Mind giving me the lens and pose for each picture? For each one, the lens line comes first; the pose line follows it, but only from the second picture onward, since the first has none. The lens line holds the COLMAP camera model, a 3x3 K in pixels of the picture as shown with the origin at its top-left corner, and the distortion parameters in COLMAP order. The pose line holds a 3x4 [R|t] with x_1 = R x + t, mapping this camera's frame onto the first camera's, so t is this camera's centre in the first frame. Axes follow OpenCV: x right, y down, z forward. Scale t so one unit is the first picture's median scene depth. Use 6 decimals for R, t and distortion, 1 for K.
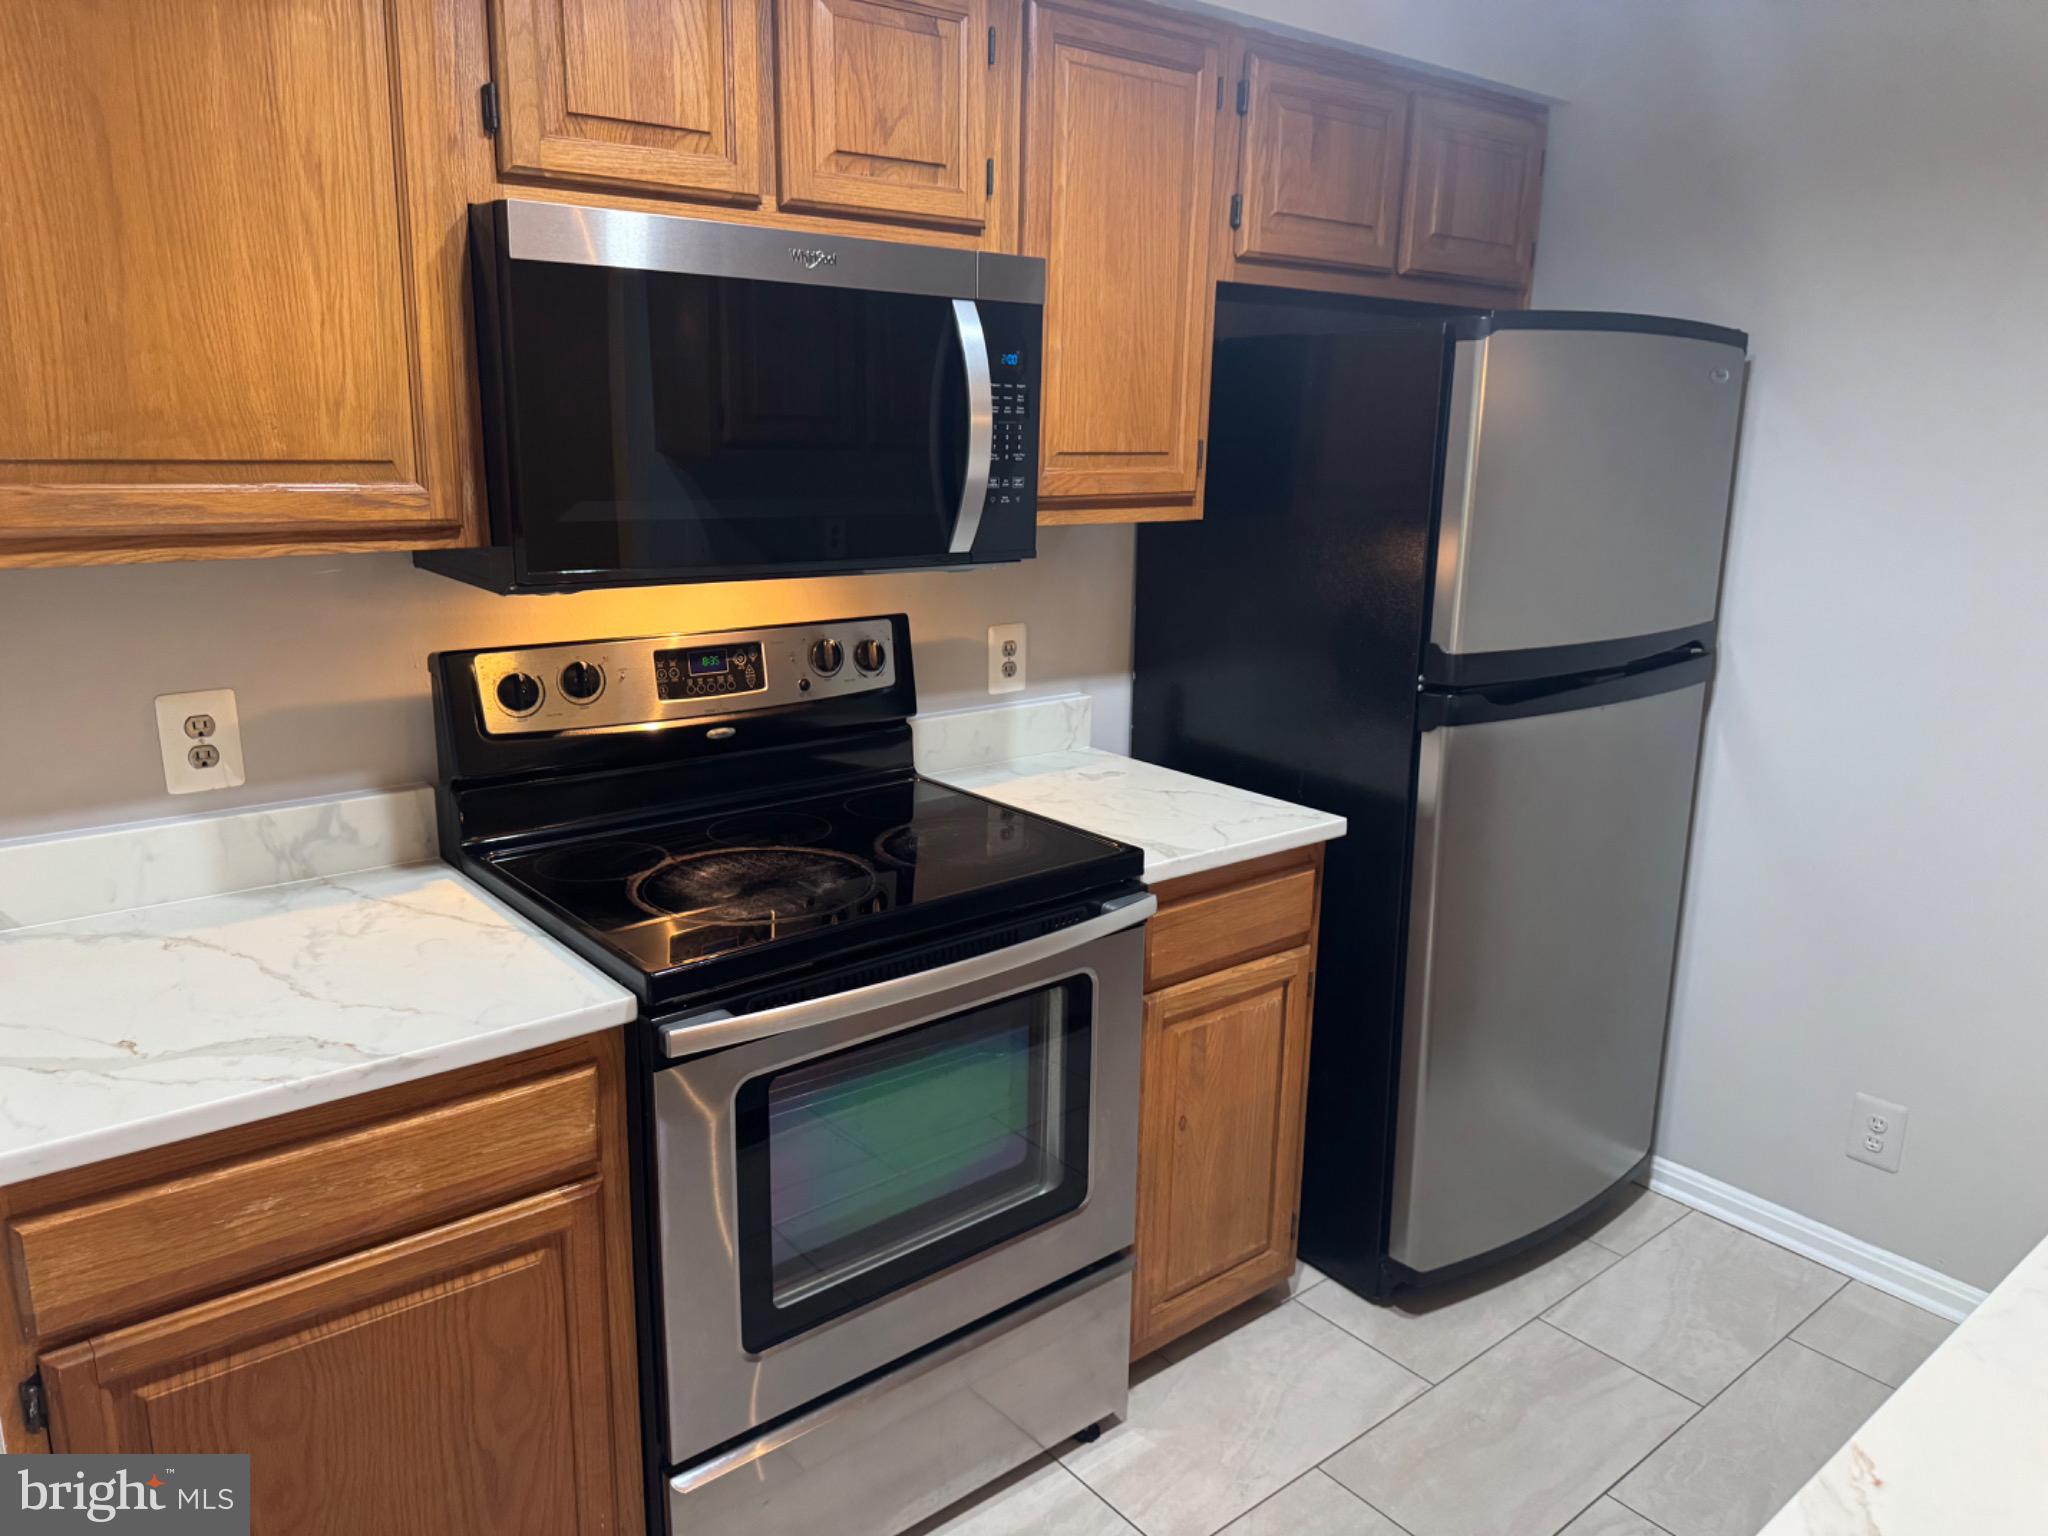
lens RADIAL K [[1432.4, 0, 1024.0], [0, 1432.4, 768.0], [0, 0, 1]] dist [0.056177, -0.000120]
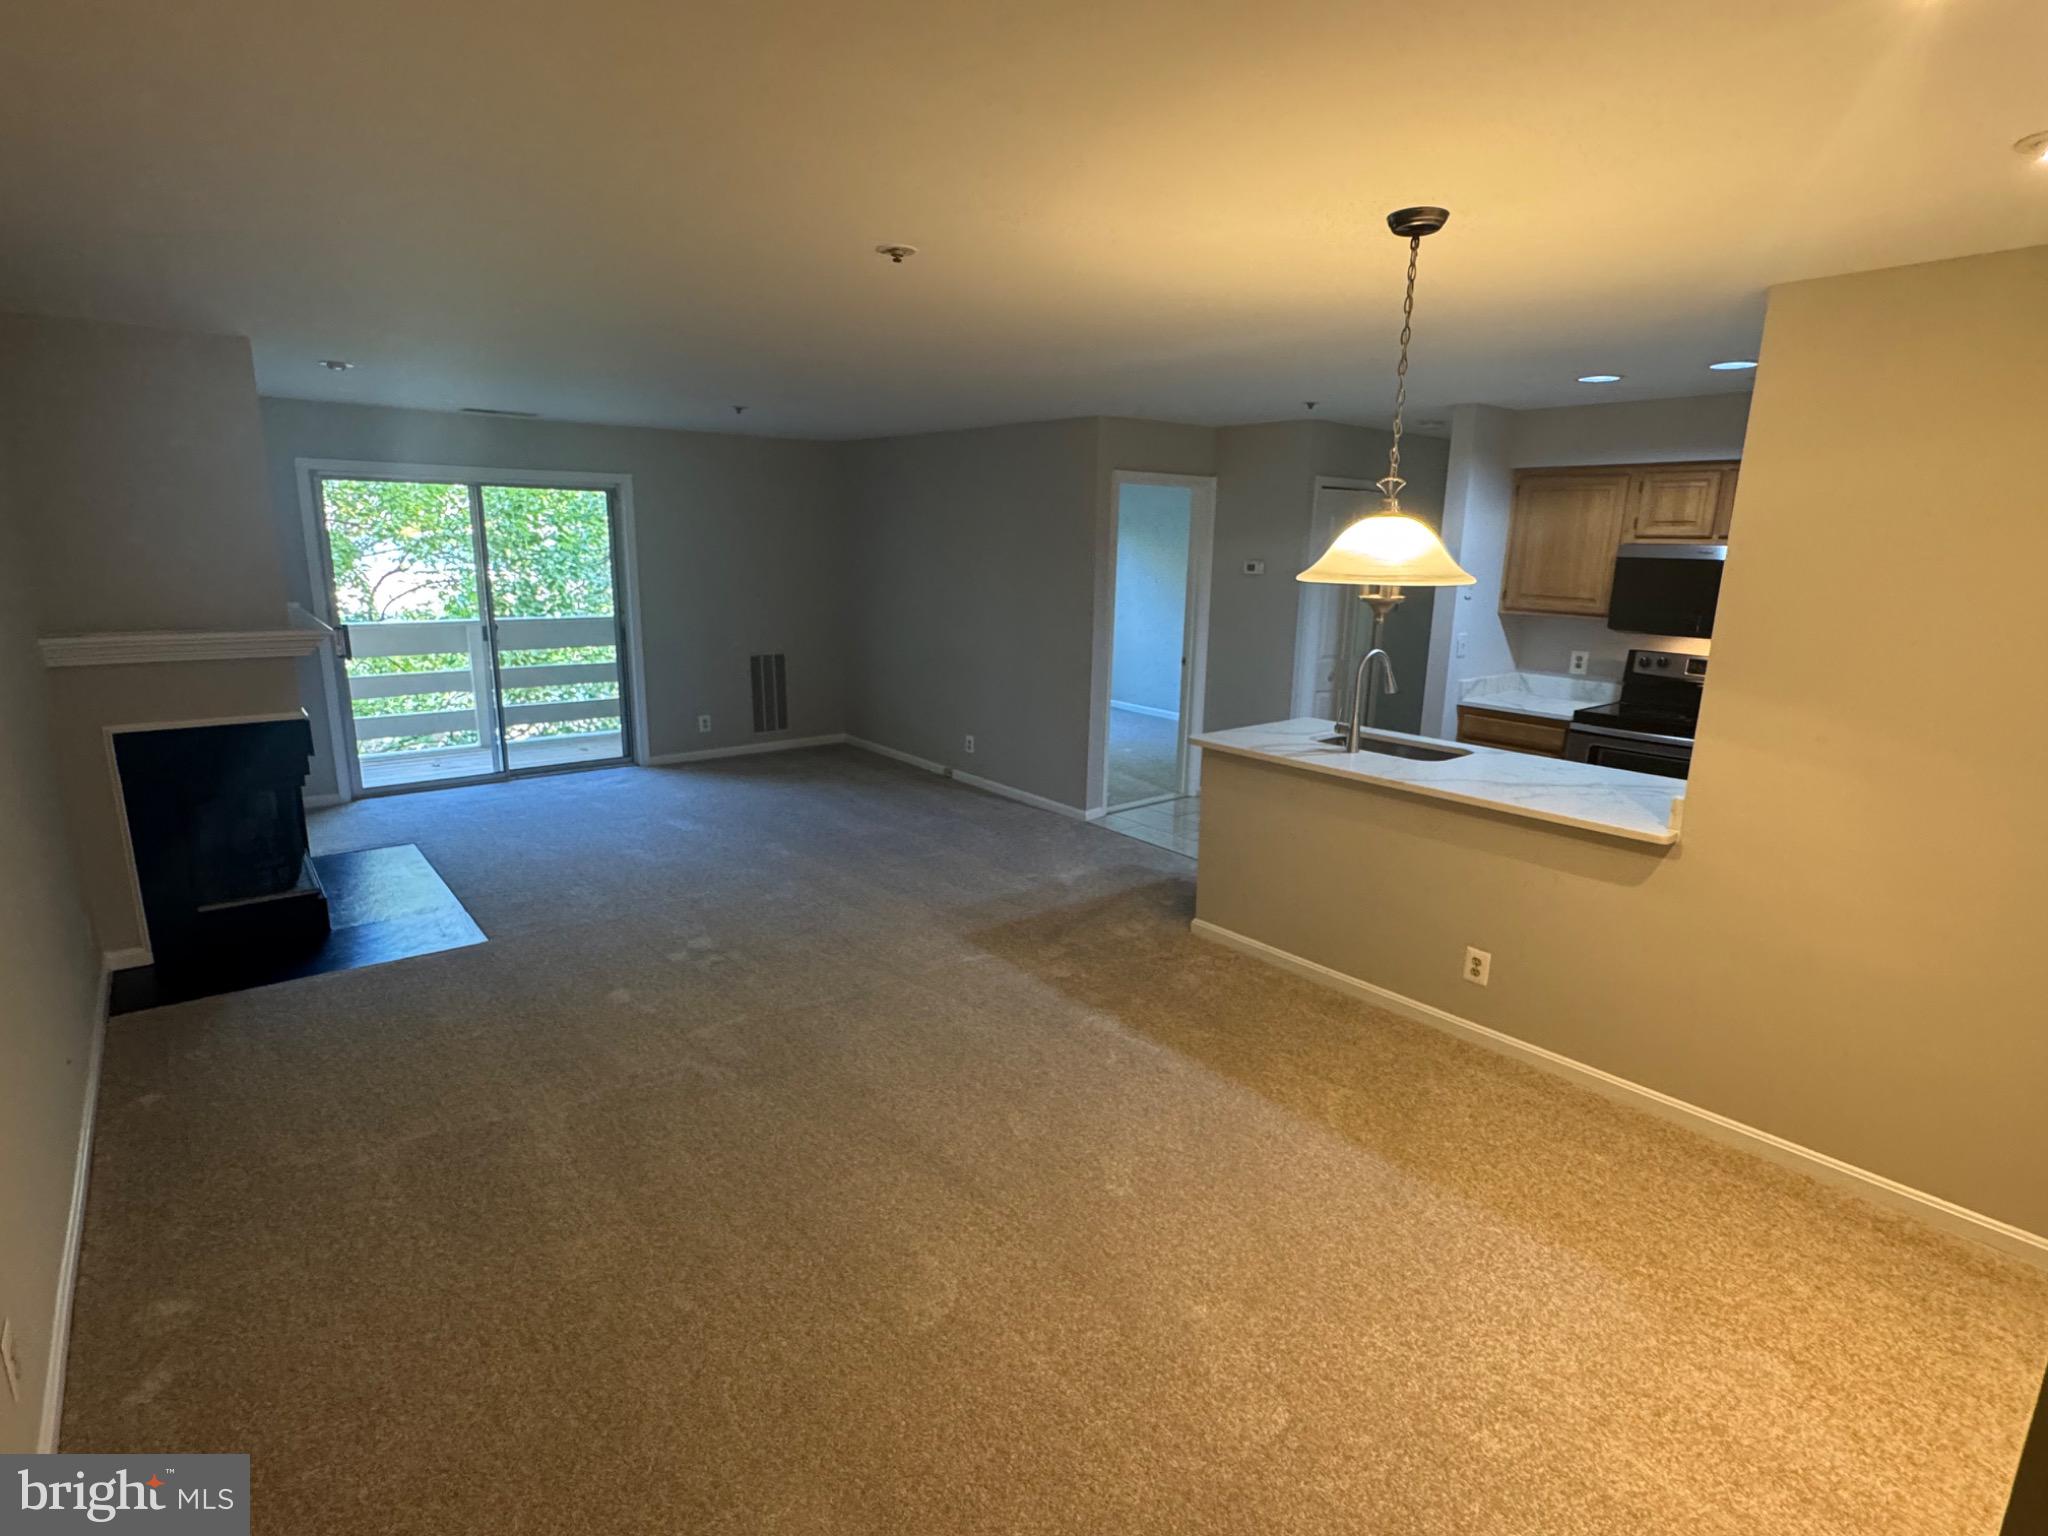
lens RADIAL K [[999.9, 0, 1024.0], [0, 999.9, 768.0], [0, 0, 1]] dist [0.001145, 0.000146]
pose [[0.019409, 0.206107, -0.978337, 2.100983], [-0.253747, 0.947498, 0.194576, 0.105673], [0.967076, 0.244473, 0.070689, -0.648387]]
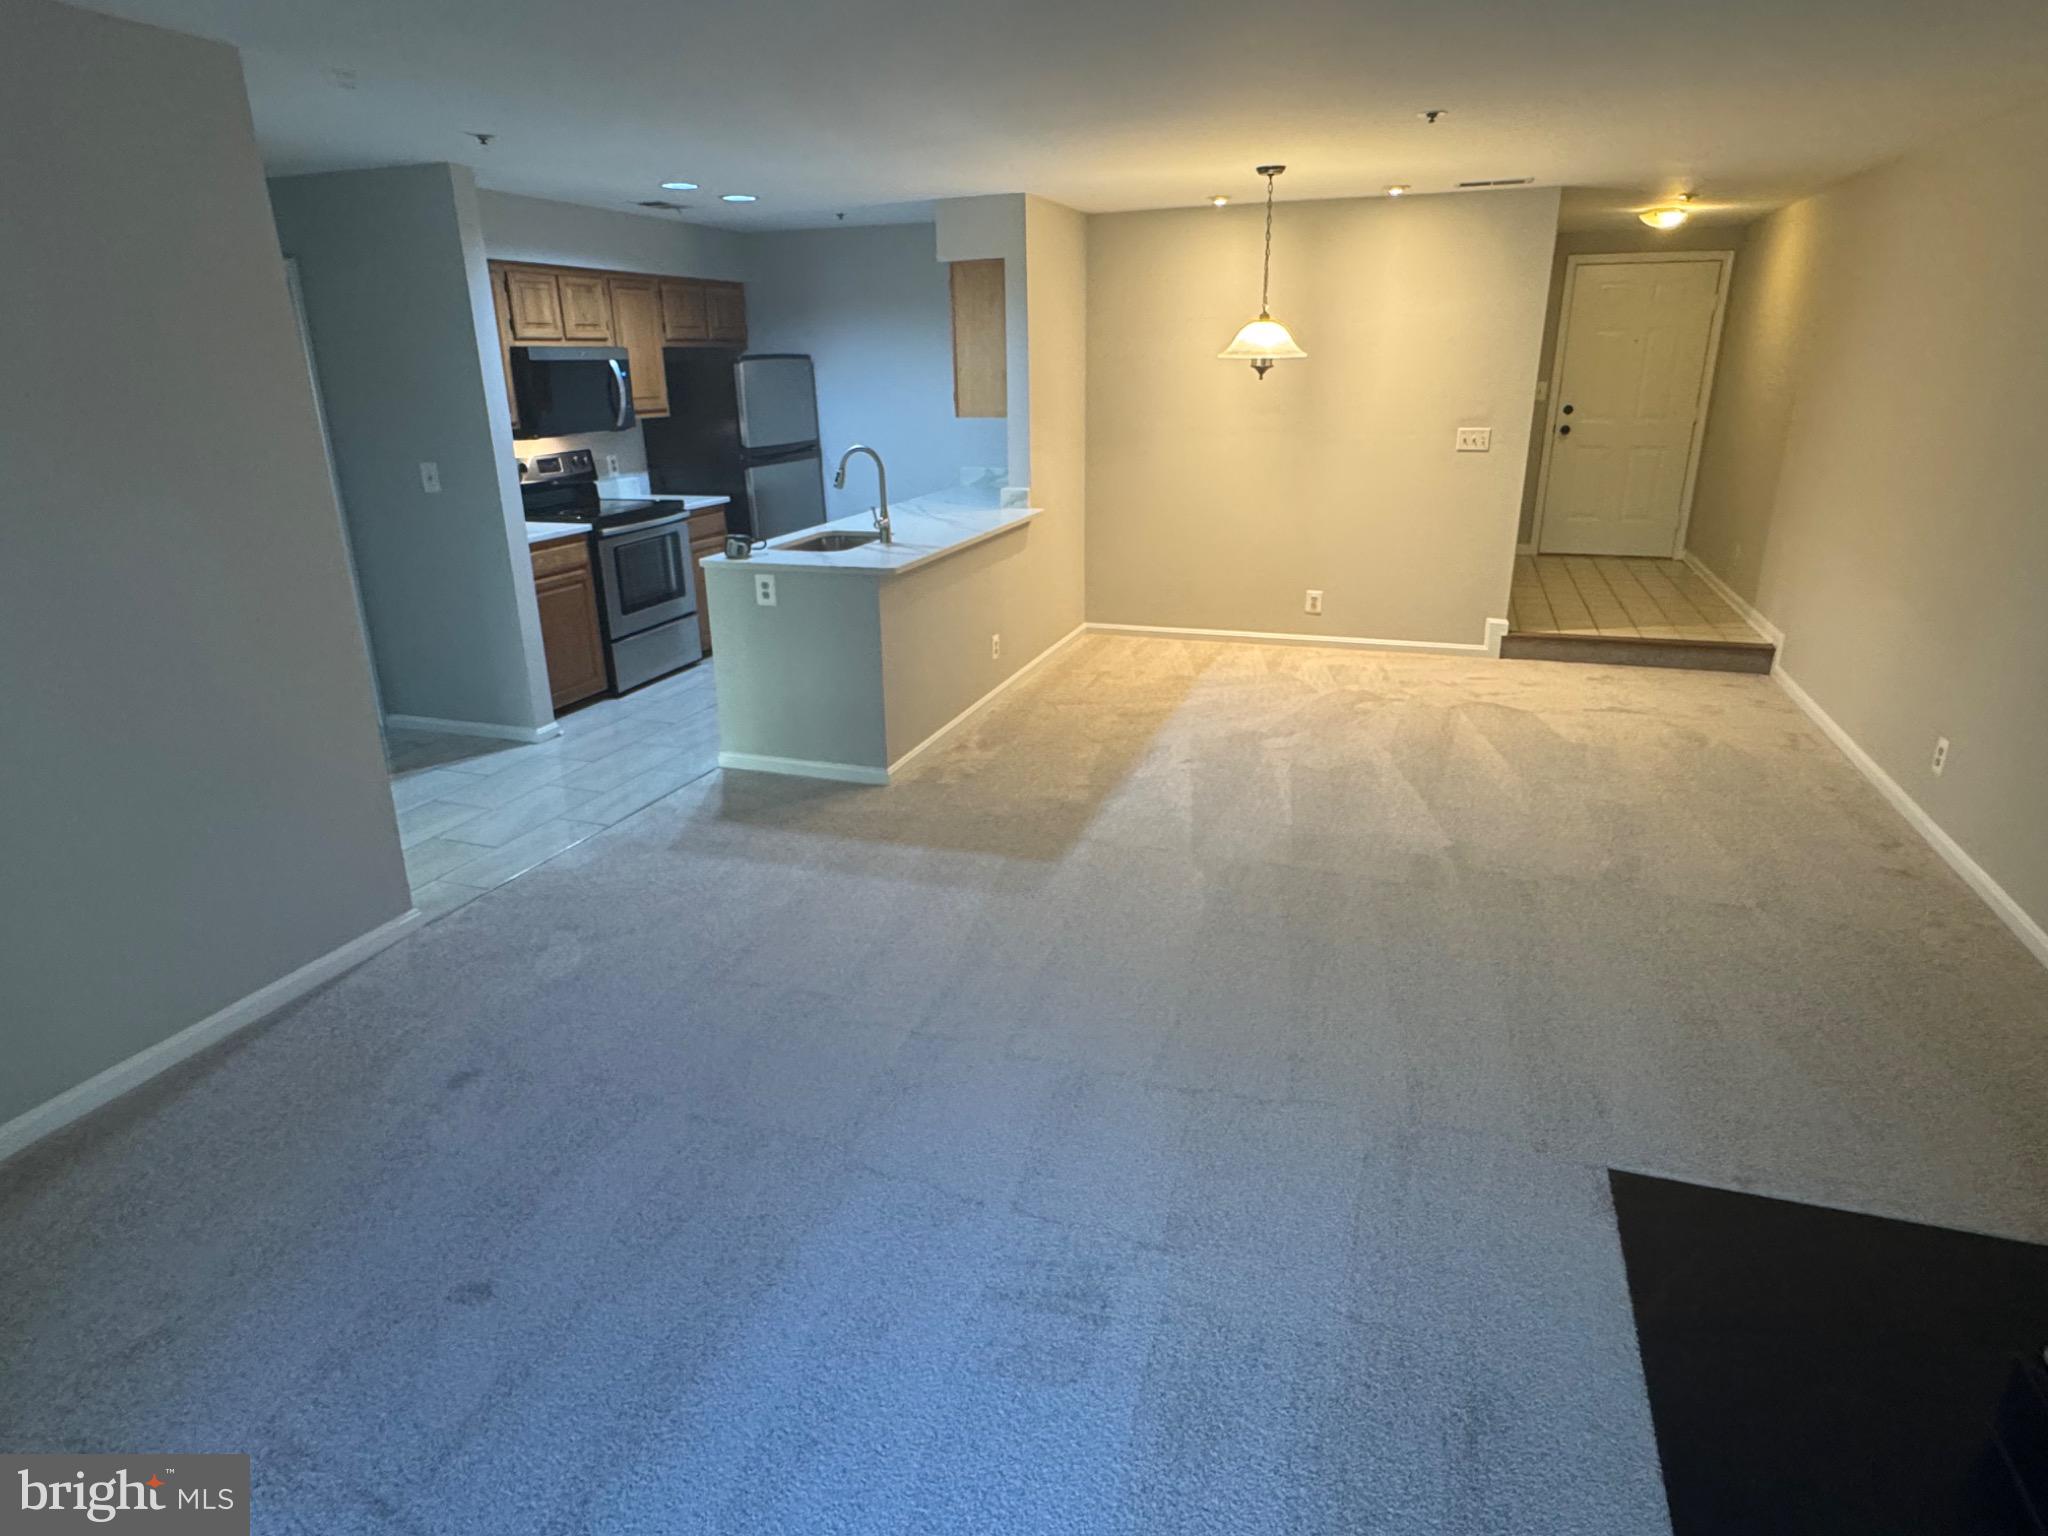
lens RADIAL K [[1174.5, 0, 1024.0], [0, 1174.5, 768.0], [0, 0, 1]] dist [0.000667, 0.000153]
pose [[0.850876, -0.205313, 0.483588, -0.788644], [0.158962, 0.977942, 0.135501, 0.463395], [-0.500741, -0.038422, 0.864744, -2.165822]]
